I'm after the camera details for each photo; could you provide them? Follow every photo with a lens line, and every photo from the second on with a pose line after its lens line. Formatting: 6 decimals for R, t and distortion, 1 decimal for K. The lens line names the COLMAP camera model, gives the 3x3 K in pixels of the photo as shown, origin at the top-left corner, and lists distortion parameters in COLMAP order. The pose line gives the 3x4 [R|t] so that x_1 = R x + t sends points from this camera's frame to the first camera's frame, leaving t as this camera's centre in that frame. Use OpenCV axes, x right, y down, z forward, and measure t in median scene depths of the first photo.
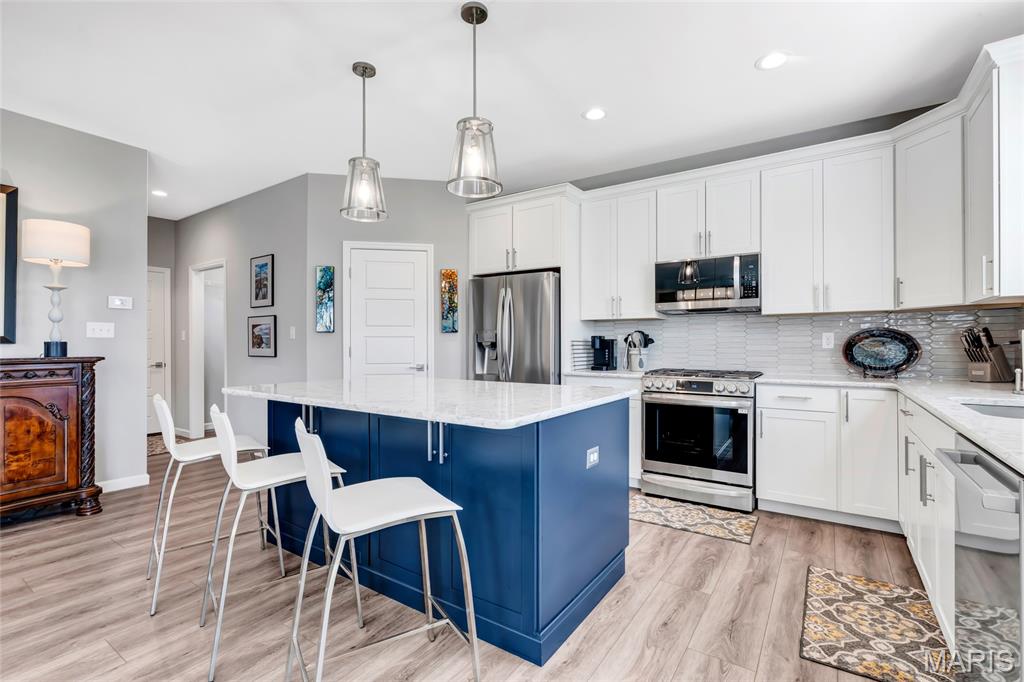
lens RADIAL K [[470.2, 0, 508.9], [0, 470.2, 343.0], [0, 0, 1]] dist [-0.003748, 0.000390]
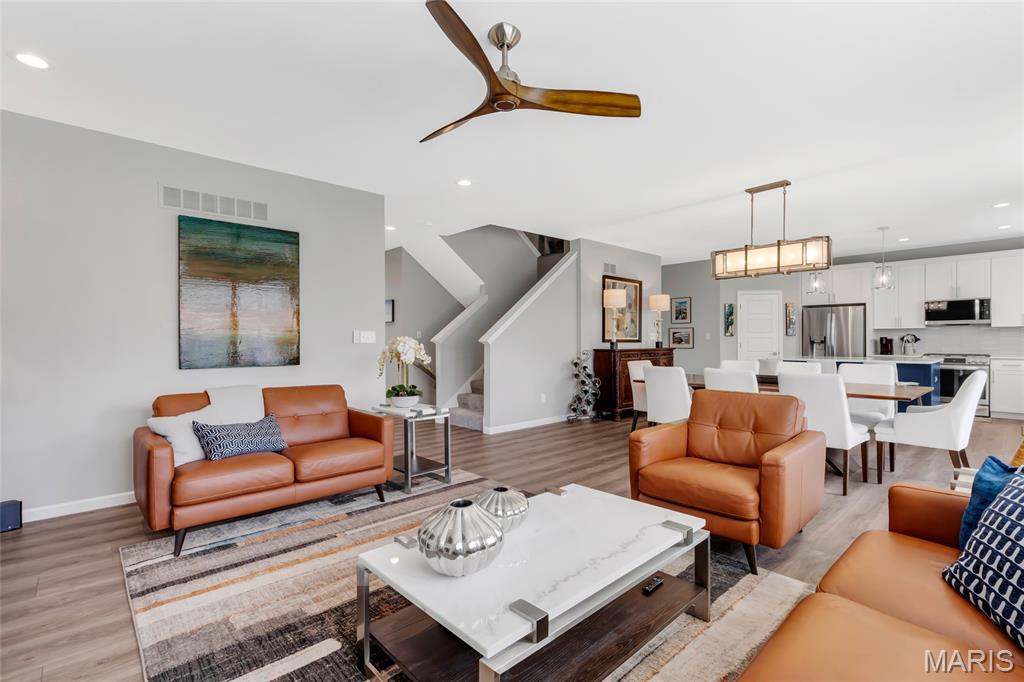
lens RADIAL K [[470.2, 0, 508.9], [0, 470.2, 343.0], [0, 0, 1]] dist [-0.003748, 0.000390]
pose [[0.973853, -0.004173, -0.227140, -0.954802], [0.005863, 0.999960, 0.006765, -0.013671], [0.227103, -0.007920, 0.973839, -1.345783]]
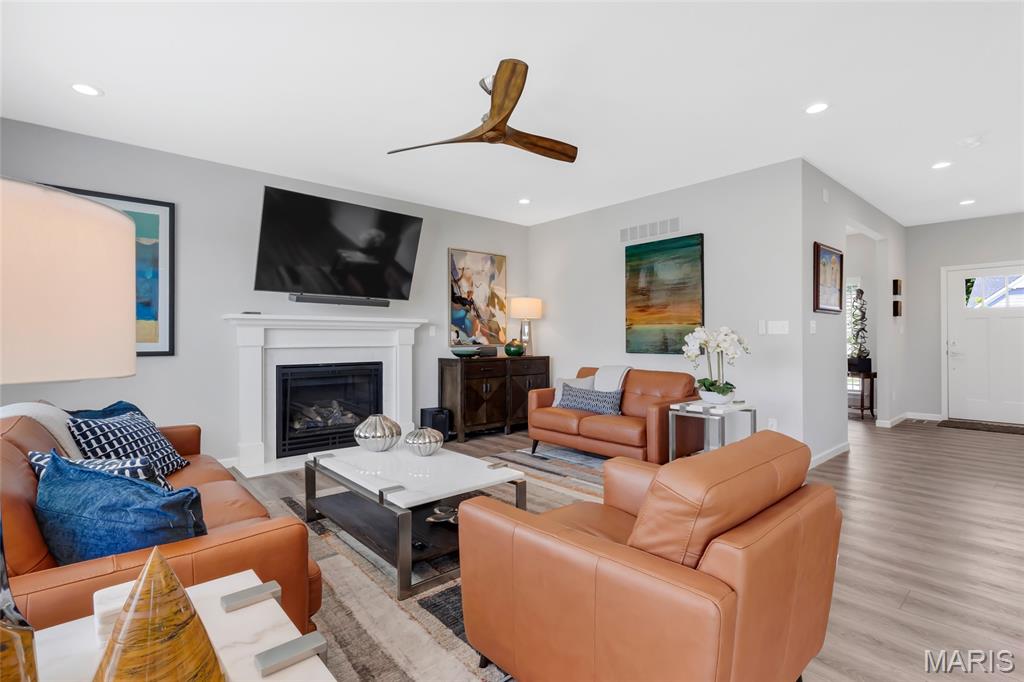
lens RADIAL K [[478.3, 0, 506.3], [0, 478.3, 338.0], [0, 0, 1]] dist [-0.004451, -0.000173]
pose [[-0.261289, -0.001853, -0.965259, -0.377861], [0.006100, 0.999975, -0.003571, 0.000940], [0.965241, -0.006821, -0.261271, -0.551106]]
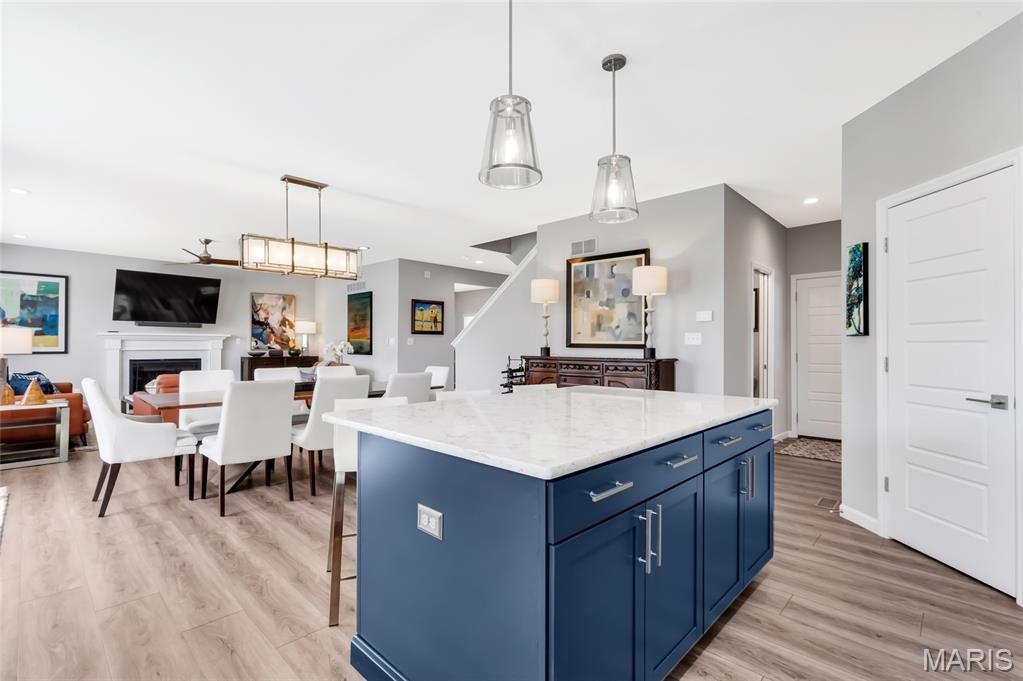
lens RADIAL K [[469.7, 0, 508.4], [0, 469.7, 342.5], [0, 0, 1]] dist [-0.003748, 0.000390]
pose [[-0.169010, -0.004590, -0.985604, 0.449034], [-0.001329, 0.999989, -0.004429, -0.010254], [0.985613, 0.000562, -0.169015, 0.656609]]
